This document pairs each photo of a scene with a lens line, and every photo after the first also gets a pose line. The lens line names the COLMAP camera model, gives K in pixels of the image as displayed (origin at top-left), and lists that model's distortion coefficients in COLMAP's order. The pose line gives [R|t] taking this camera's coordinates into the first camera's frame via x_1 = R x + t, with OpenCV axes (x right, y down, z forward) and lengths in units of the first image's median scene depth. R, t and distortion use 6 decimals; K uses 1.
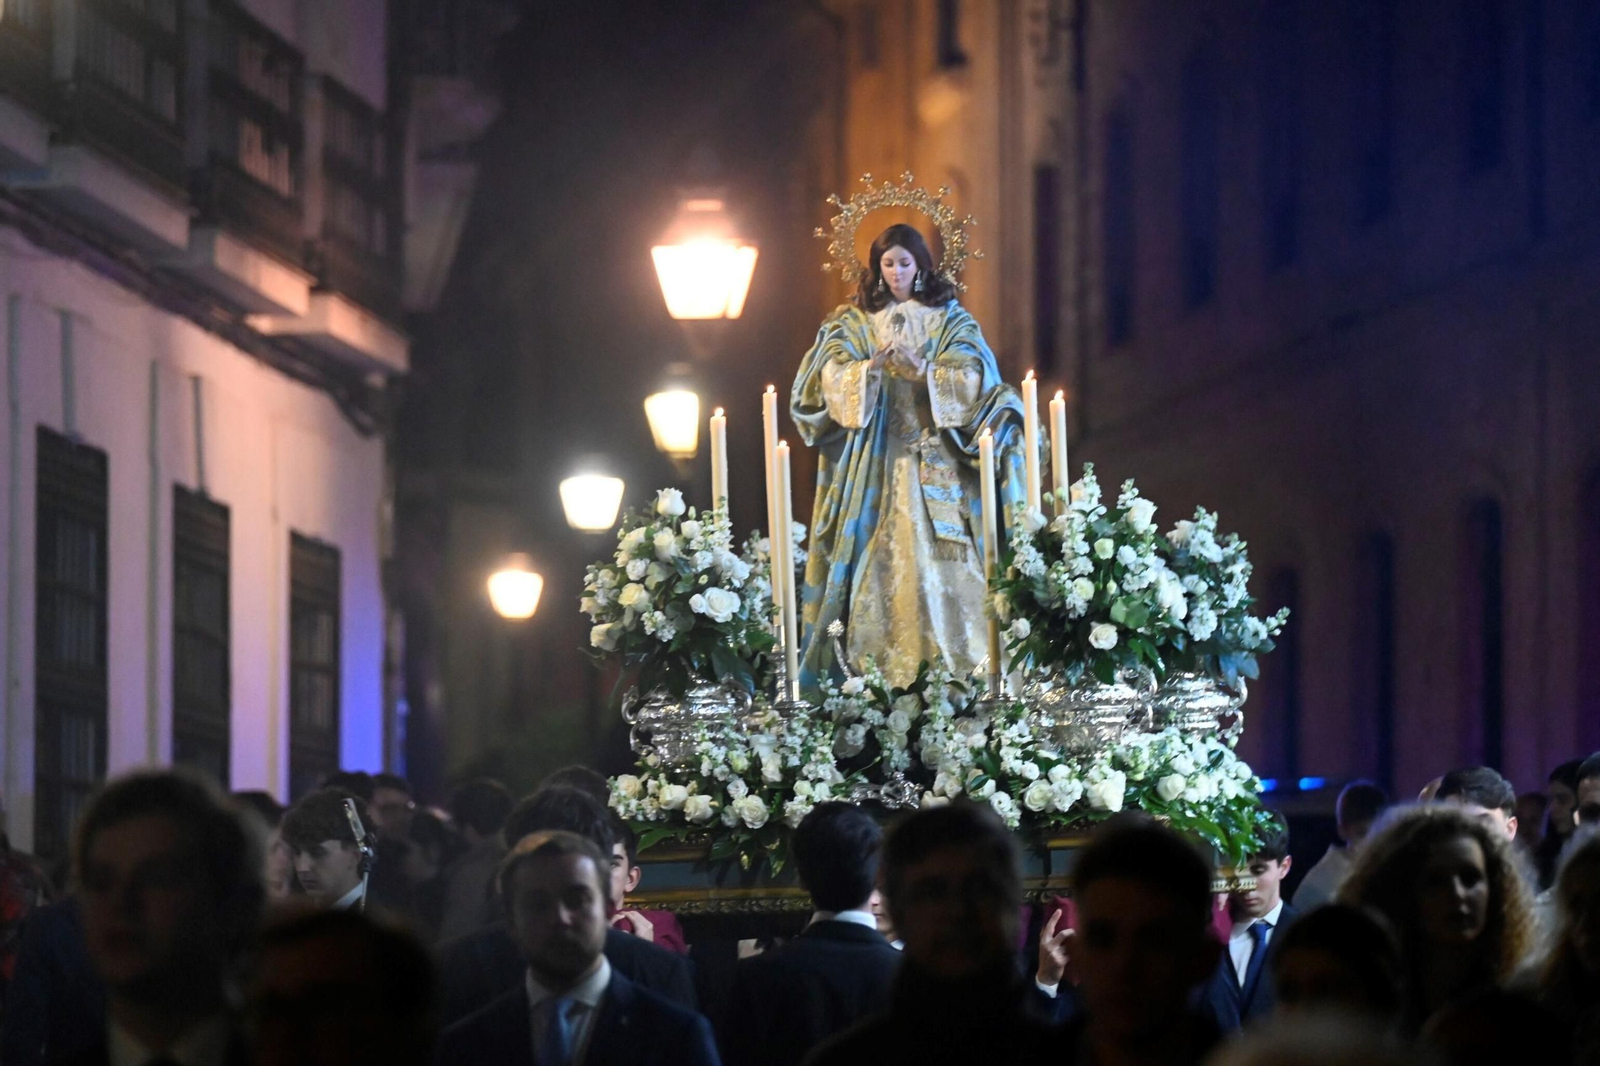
lens RADIAL K [[6291.1, 0, 799.8], [0, 6291.1, 535.4], [0, 0, 1]] dist [-0.186490, 0.000000]
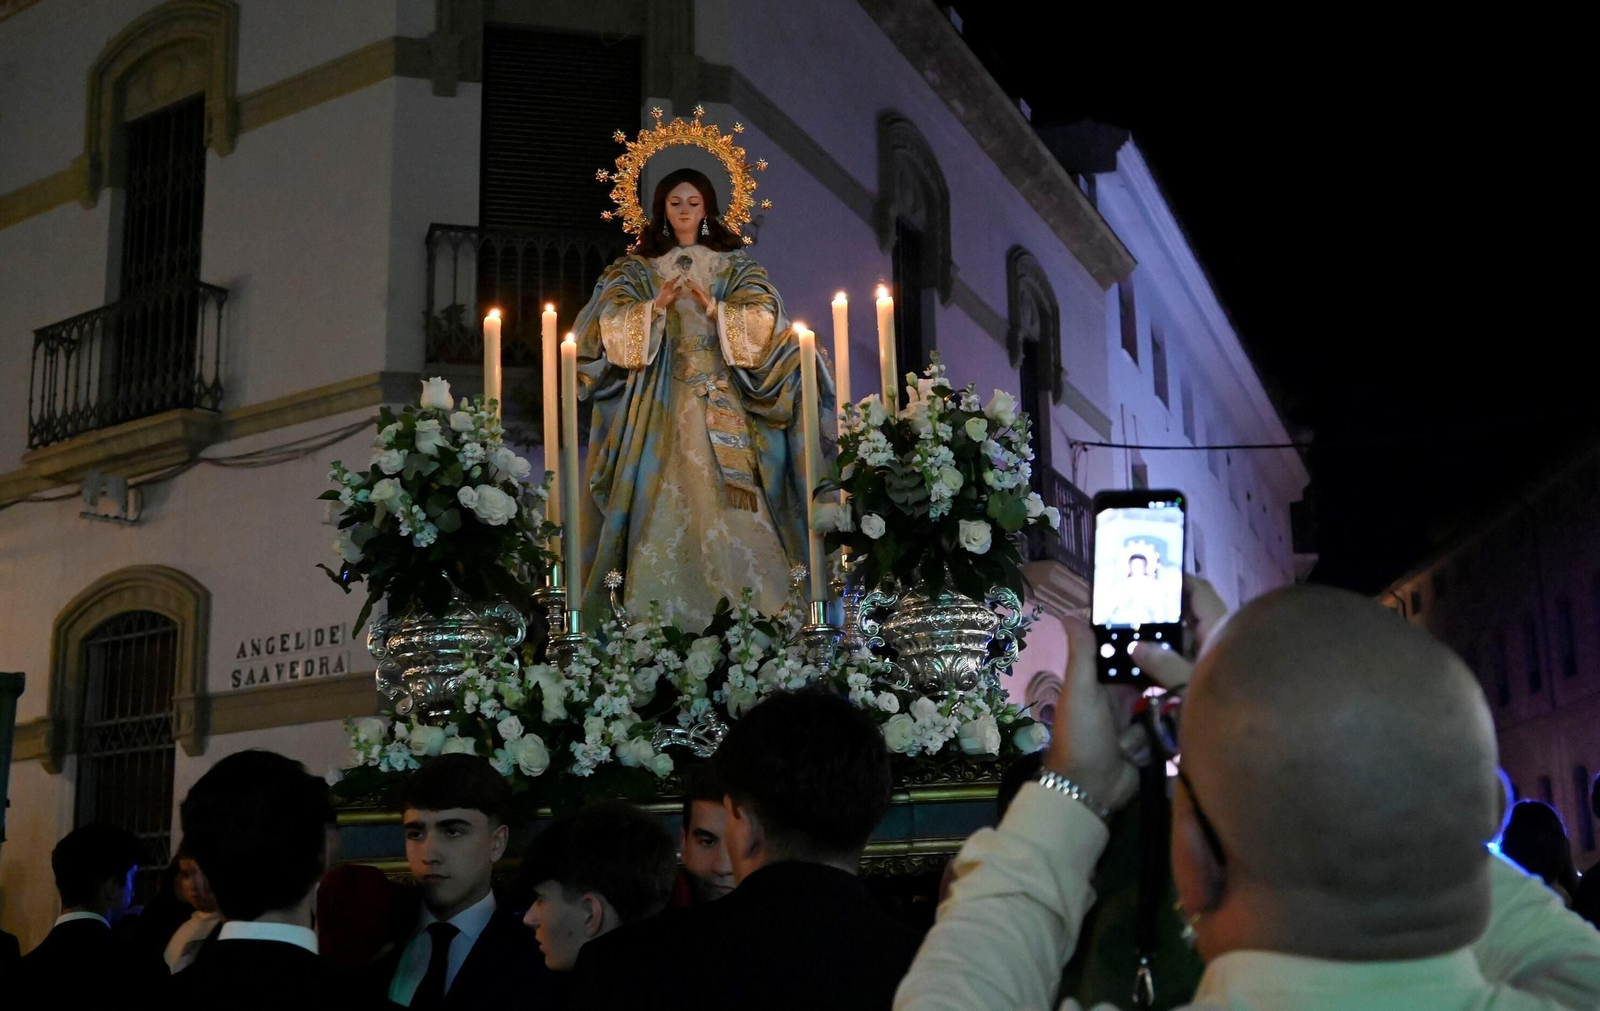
lens RADIAL K [[2074.5, 0, 820.3], [0, 2074.5, 435.4], [0, 0, 1]] dist [-0.091920, 0.000000]
pose [[0.984776, 0.038894, 0.169424, -0.016726], [-0.005864, 0.981525, -0.191242, 0.053107], [-0.173732, 0.187337, 0.966810, 0.726512]]
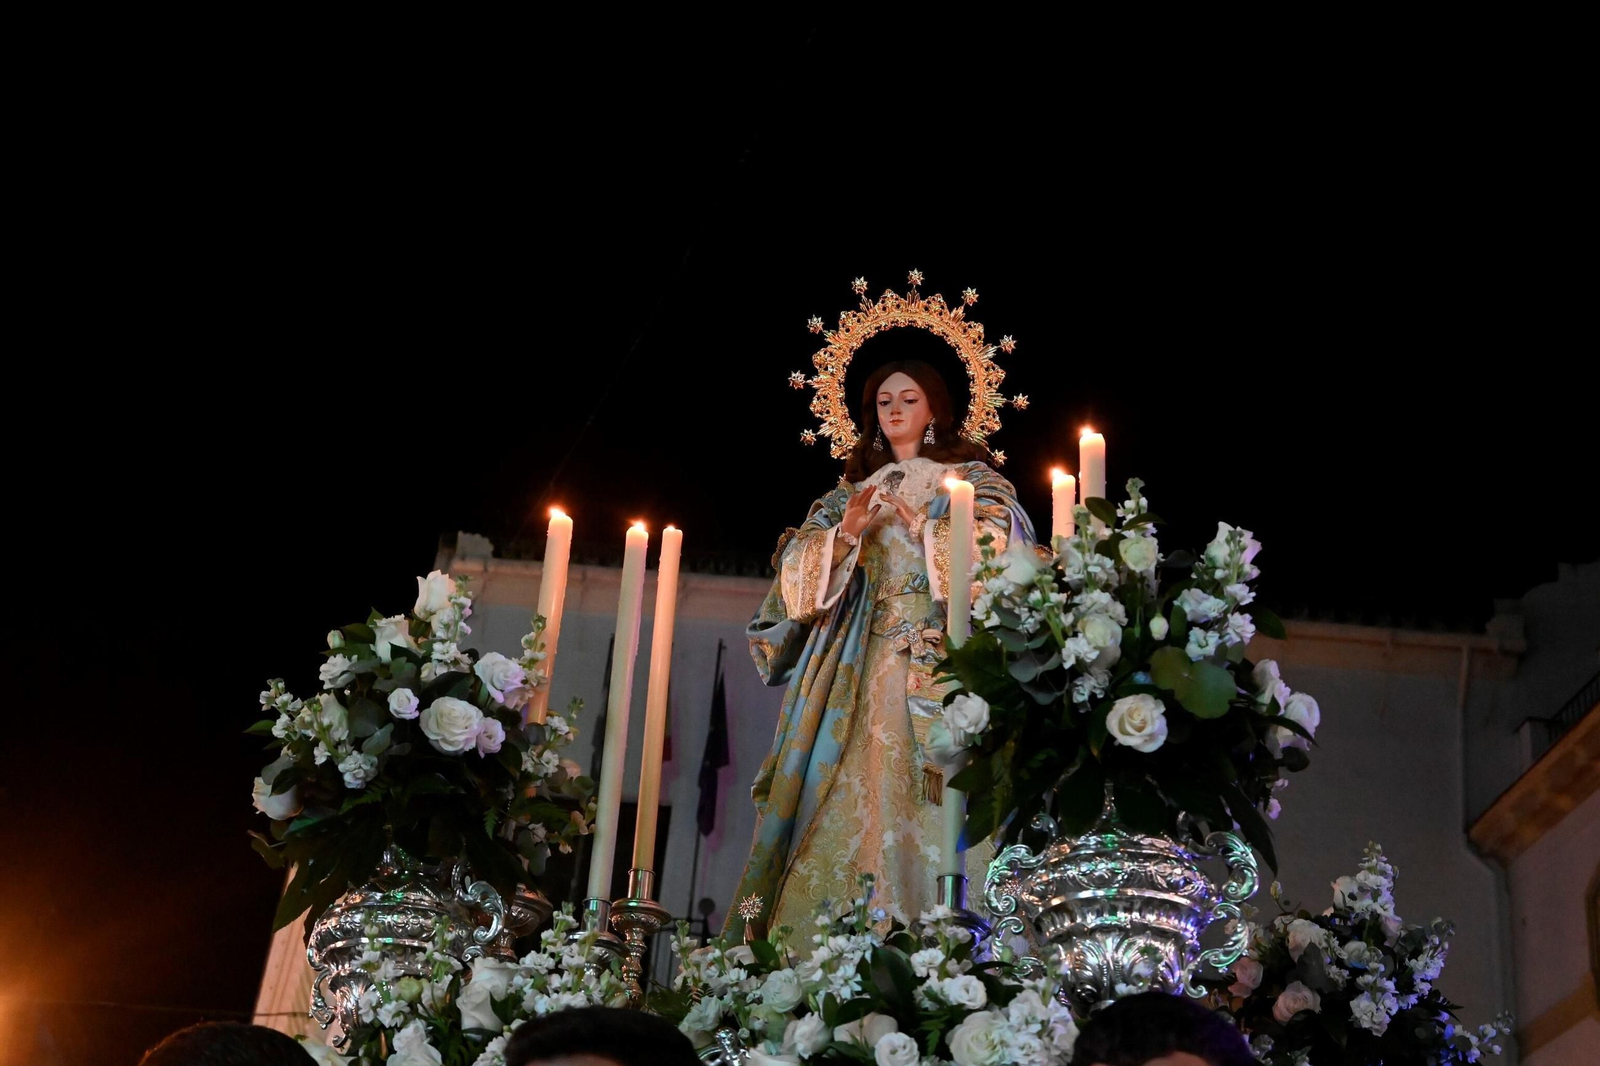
lens RADIAL K [[2218.1, 0, 803.9], [0, 2218.1, 525.6], [0, 0, 1]] dist [-0.007803, 0.000000]
pose [[0.978997, 0.003603, -0.203845, 0.056590], [-0.091385, 0.901531, -0.422955, 0.074548], [0.182248, 0.432700, 0.882925, 0.821306]]
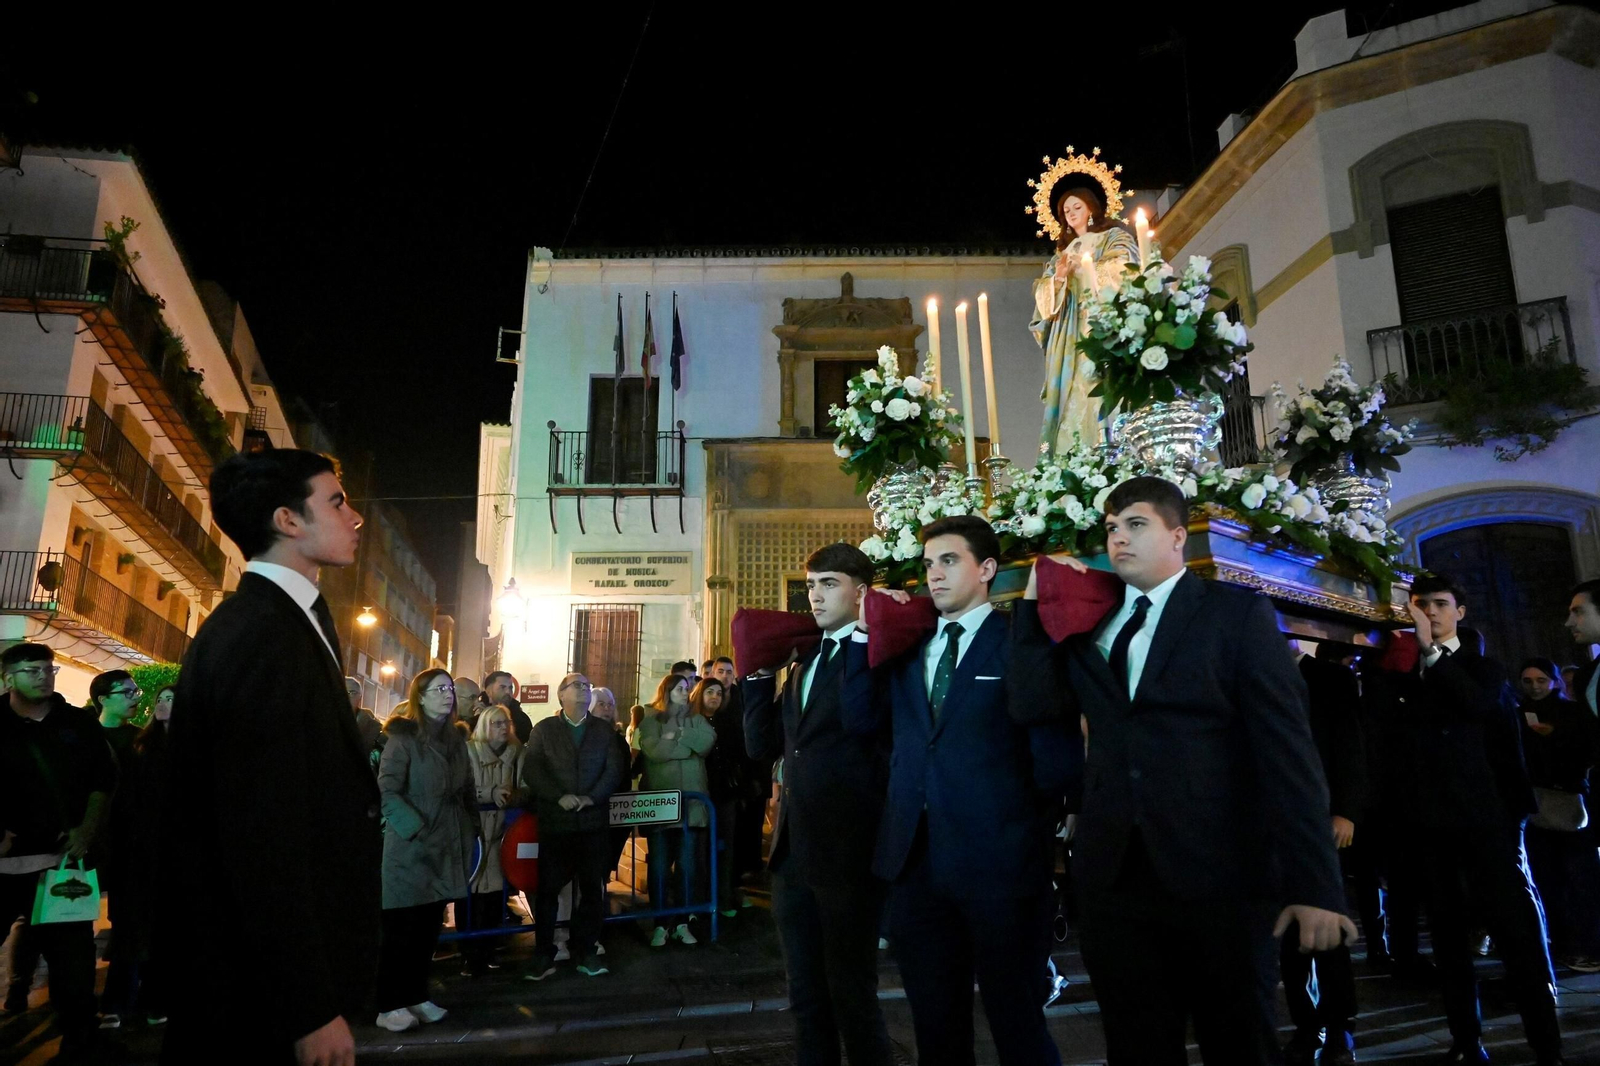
lens RADIAL K [[1073.0, 0, 810.7], [0, 1073.0, 534.6], [0, 0, 1]] dist [-0.004661, 0.002739]
pose [[0.842694, -0.107507, -0.527550, 0.093289], [0.030538, 0.987828, -0.152524, 0.074196], [0.537526, 0.112420, 0.835720, 0.788122]]
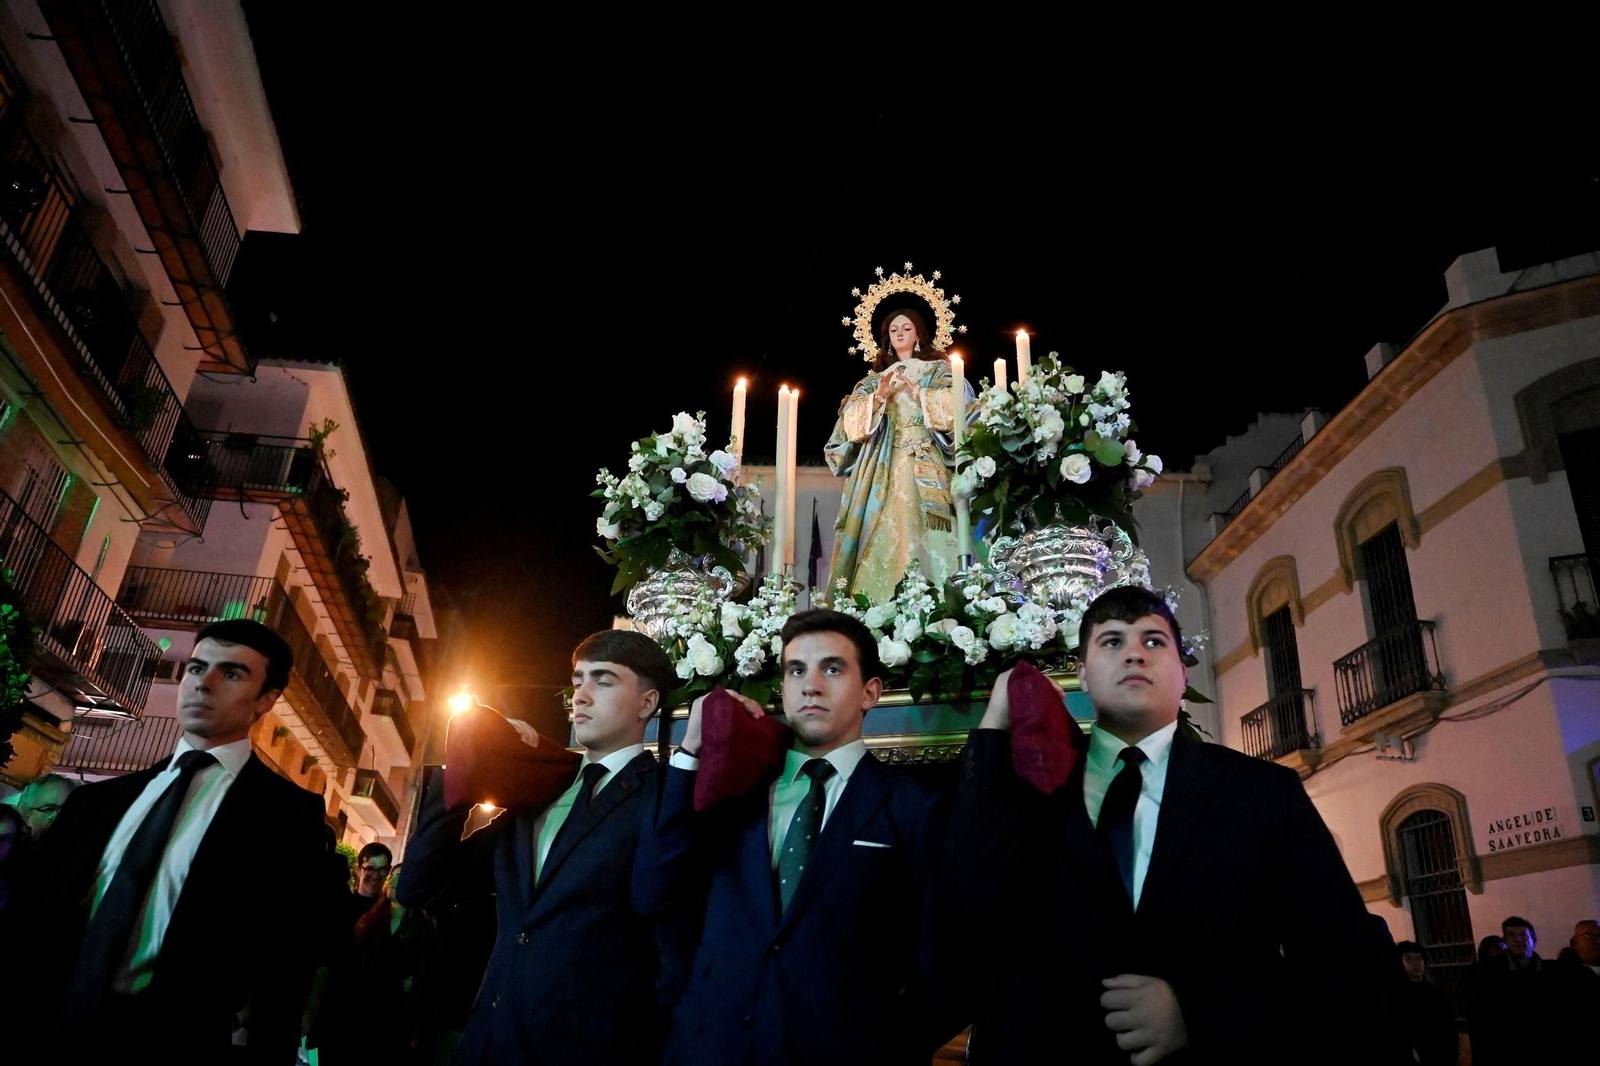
lens RADIAL K [[1073.0, 0, 802.3], [0, 1073.0, 526.7], [0, 0, 1]] dist [-0.004661, 0.002739]
pose [[0.985571, -0.000674, -0.169260, 0.034607], [-0.059712, 0.934315, -0.351413, 0.080459], [0.158379, 0.356449, 0.920793, 0.831694]]
